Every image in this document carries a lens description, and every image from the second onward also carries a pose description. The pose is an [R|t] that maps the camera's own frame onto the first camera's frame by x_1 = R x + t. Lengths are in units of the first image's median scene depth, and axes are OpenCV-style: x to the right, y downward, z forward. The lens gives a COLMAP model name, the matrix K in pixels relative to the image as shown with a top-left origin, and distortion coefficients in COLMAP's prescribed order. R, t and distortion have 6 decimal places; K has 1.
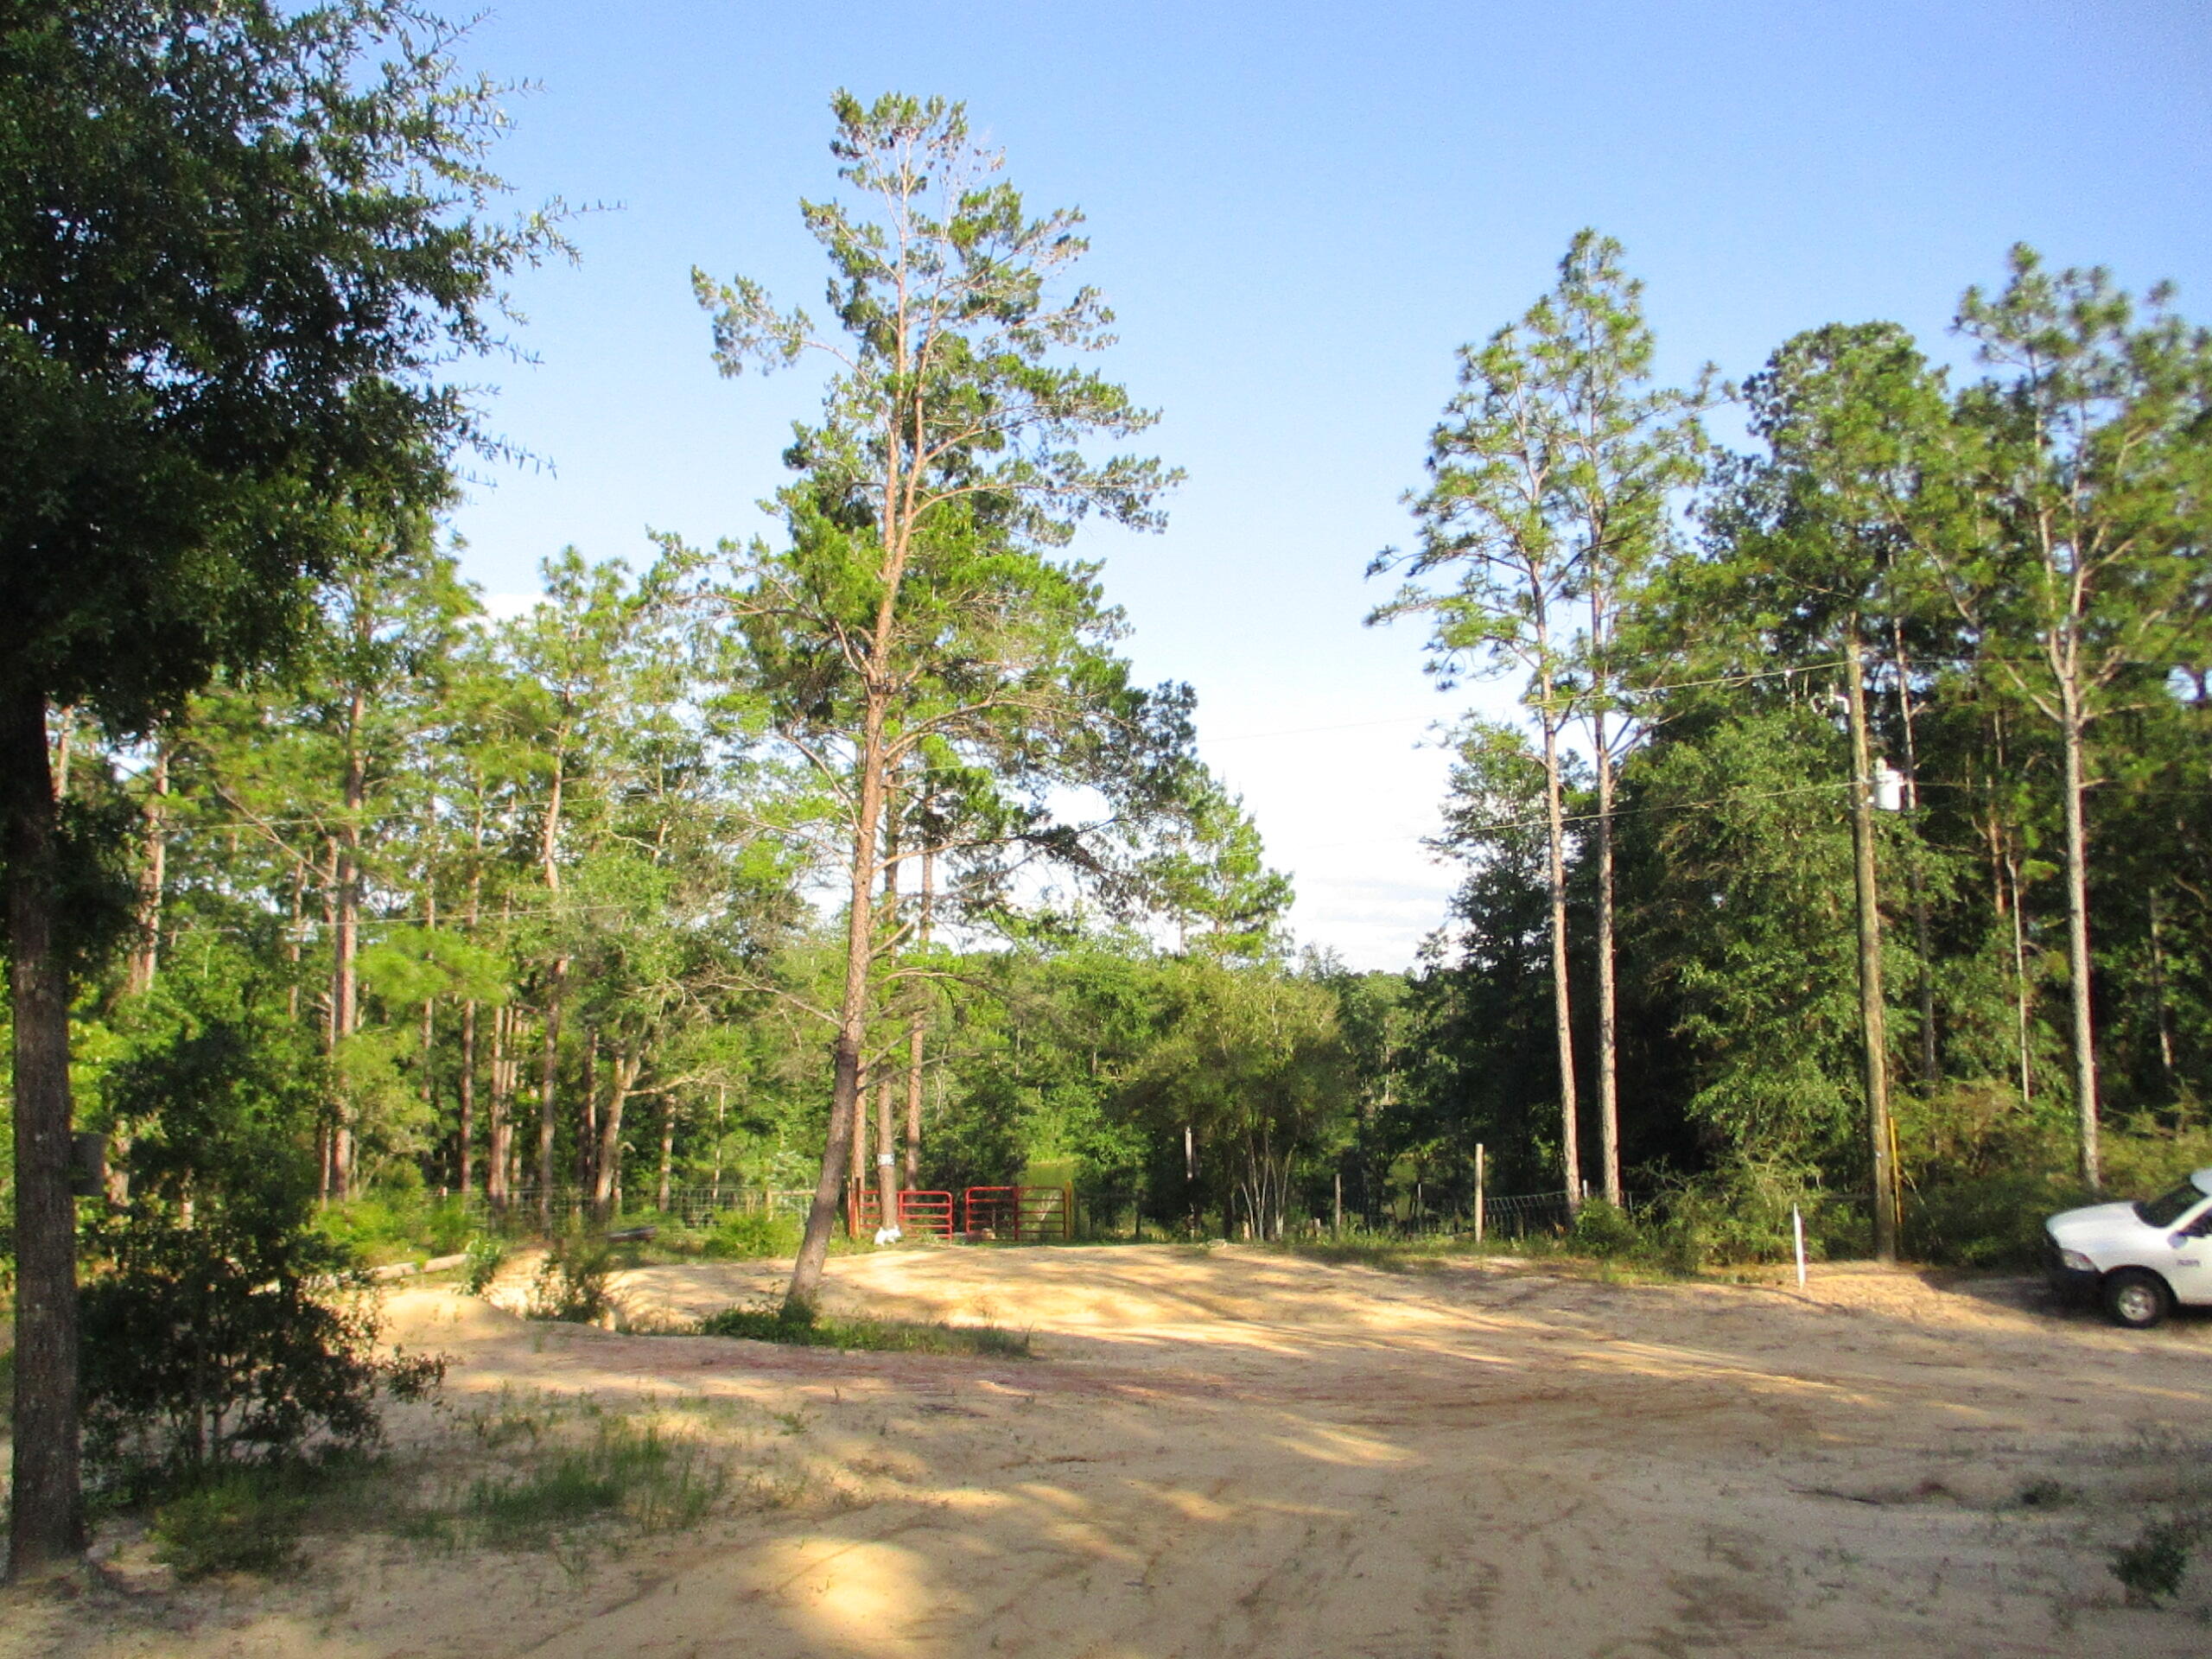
lens RADIAL K [[1839.7, 0, 1106.0], [0, 1839.7, 829.5], [0, 0, 1]] dist [-0.003487, -0.013649]
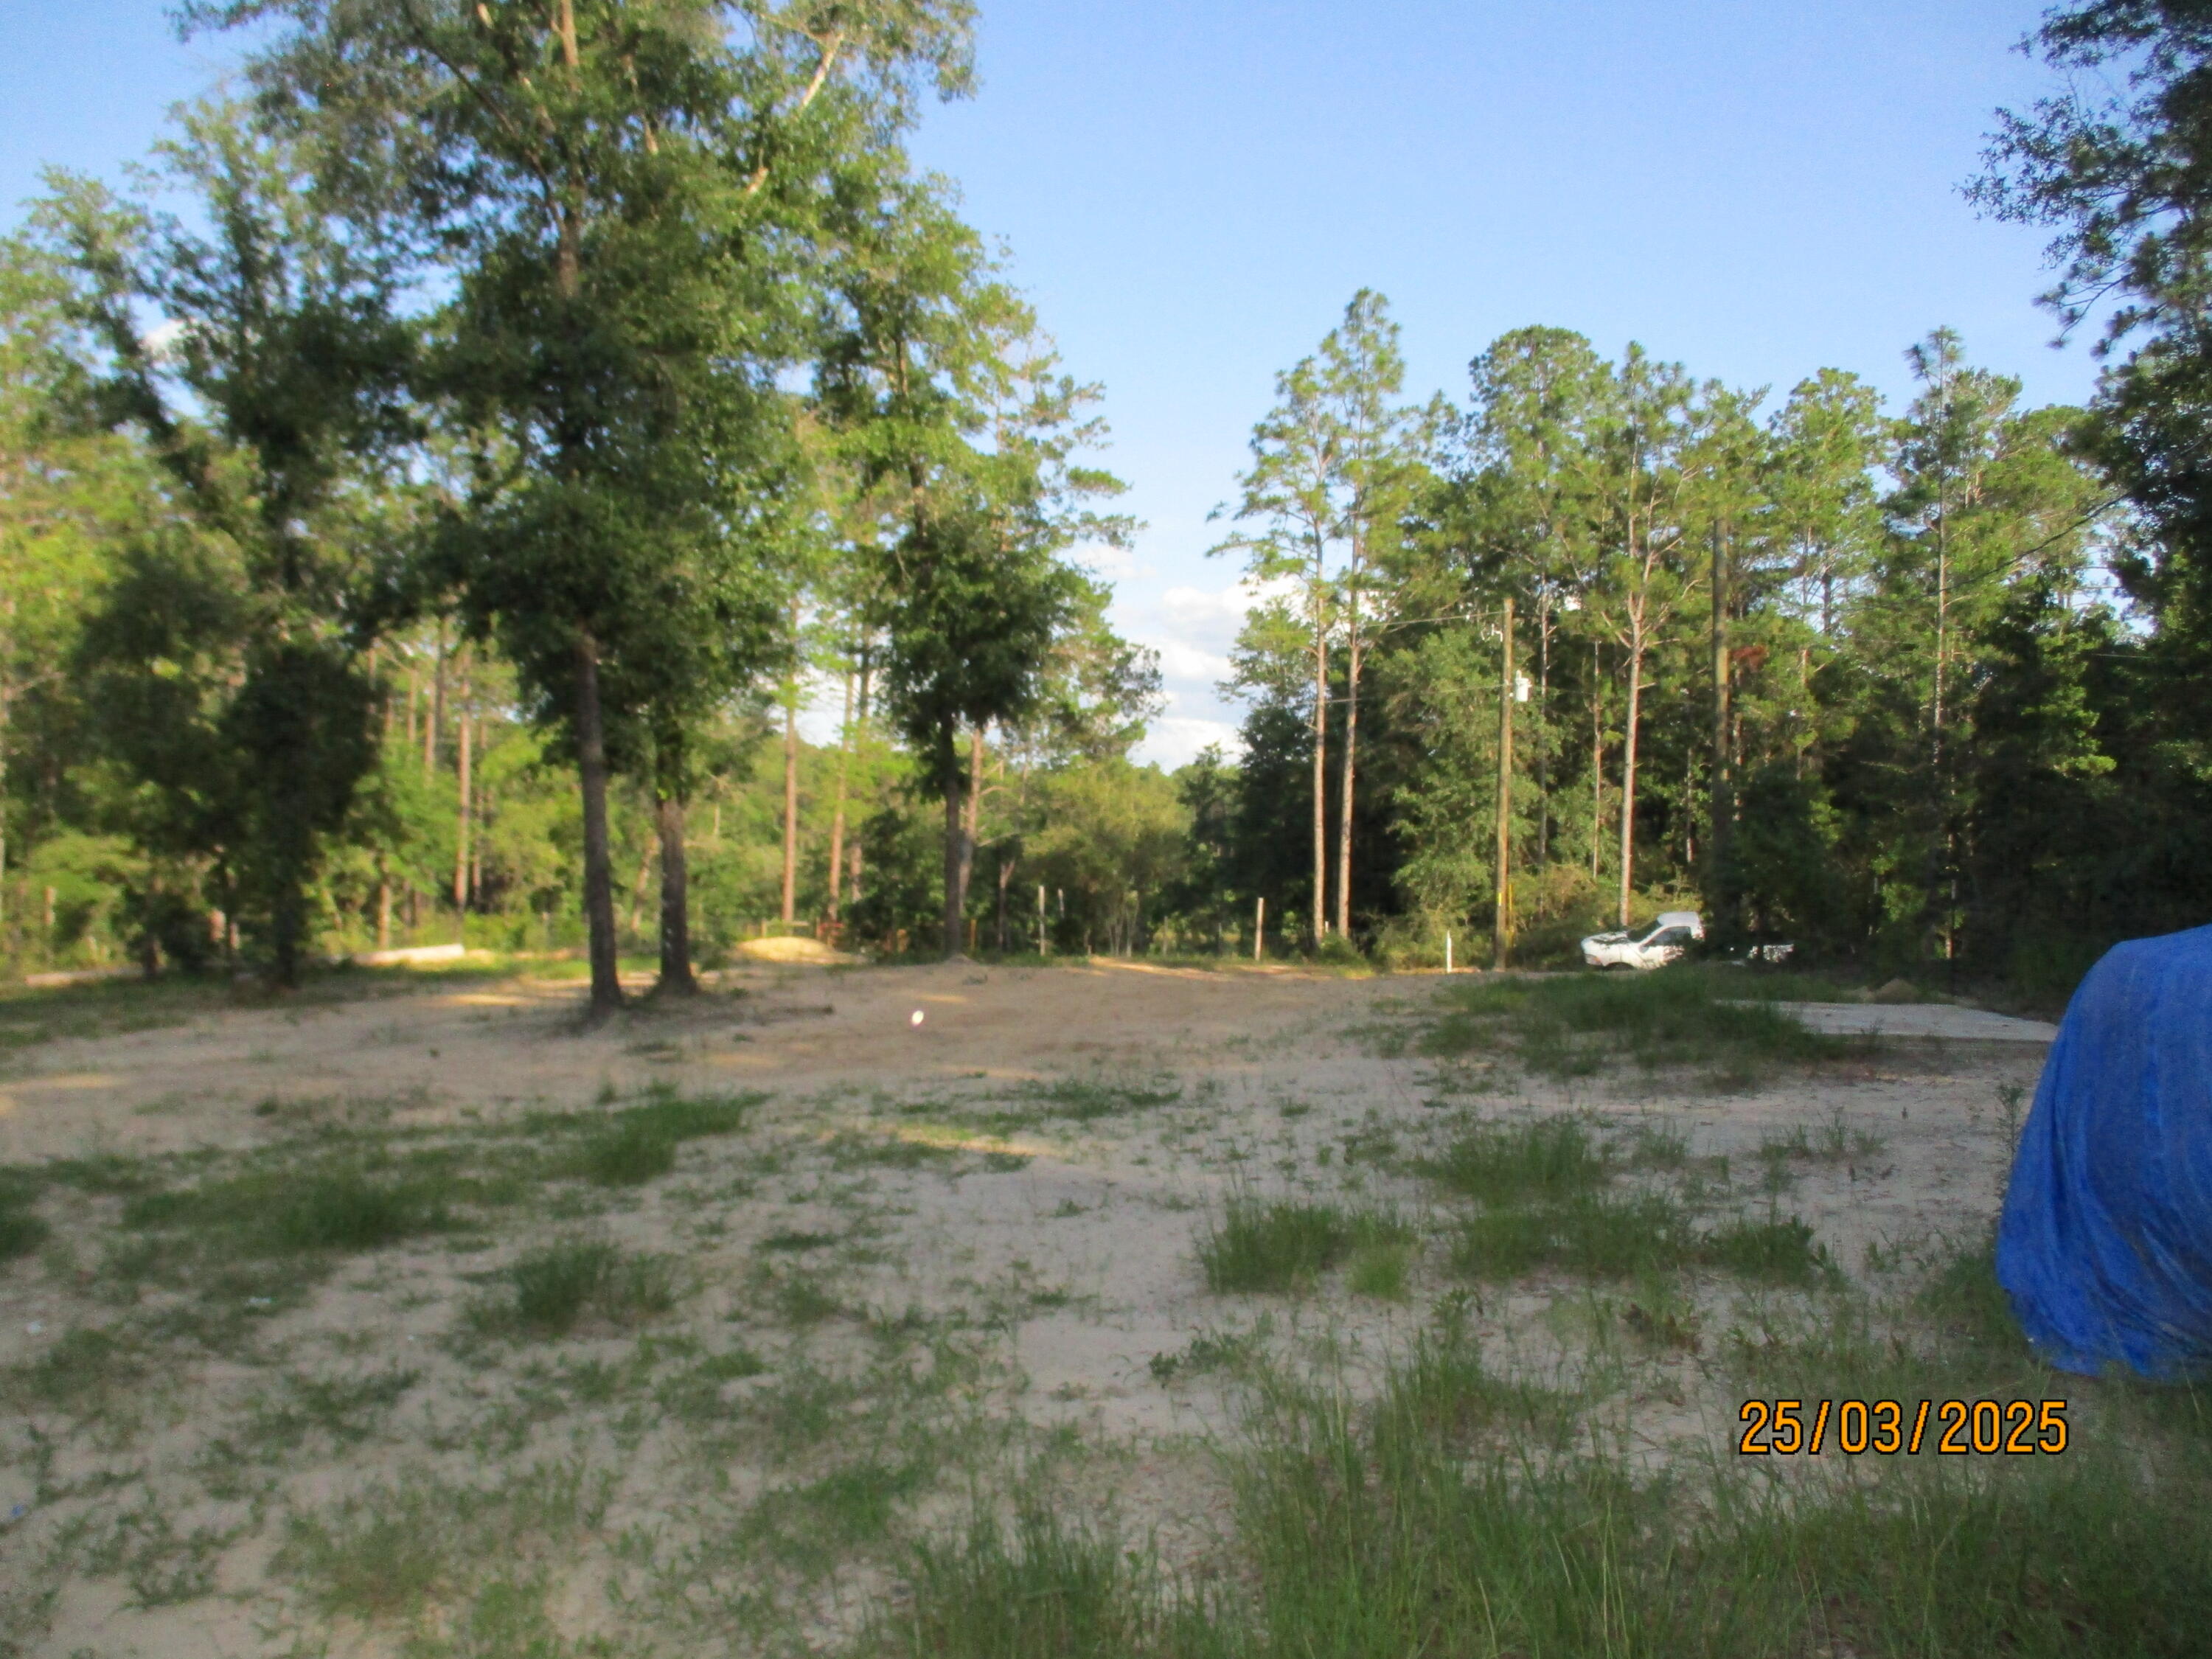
lens RADIAL K [[1668.9, 0, 1106.0], [0, 1668.9, 829.5], [0, 0, 1]] dist [0.079399, 0.000053]
pose [[0.991529, 0.027281, 0.126992, -0.114543], [-0.041673, 0.992823, 0.112097, -0.041699], [-0.123022, -0.116439, 0.985549, -0.389519]]
